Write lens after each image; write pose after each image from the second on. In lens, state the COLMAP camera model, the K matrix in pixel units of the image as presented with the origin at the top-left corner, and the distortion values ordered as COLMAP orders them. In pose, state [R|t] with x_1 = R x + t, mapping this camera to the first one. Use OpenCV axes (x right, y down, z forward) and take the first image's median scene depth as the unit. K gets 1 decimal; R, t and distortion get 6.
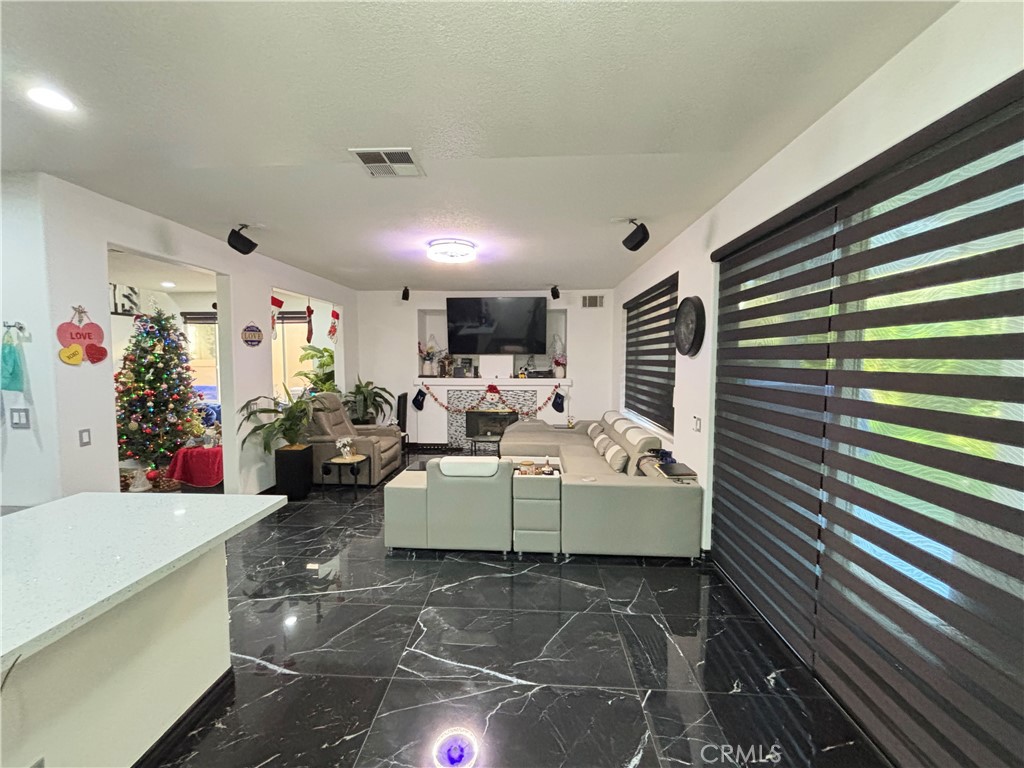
lens RADIAL K [[409.7, 0, 511.9], [0, 409.7, 382.8], [0, 0, 1]] dist [-0.000224, -0.000036]
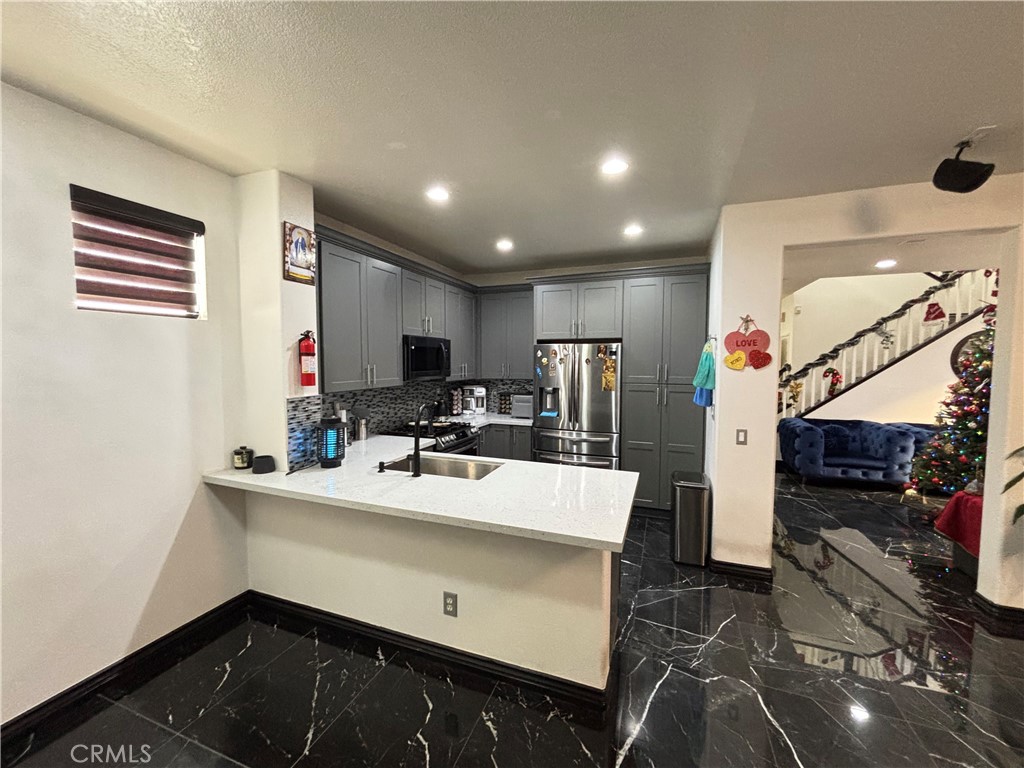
lens RADIAL K [[409.7, 0, 511.4], [0, 409.7, 383.9], [0, 0, 1]] dist [-0.000224, -0.000036]
pose [[-0.303749, 0.055650, -0.951125, 0.165501], [-0.065368, 0.994723, 0.079077, -0.051684], [0.950507, 0.086192, -0.298509, 0.730233]]
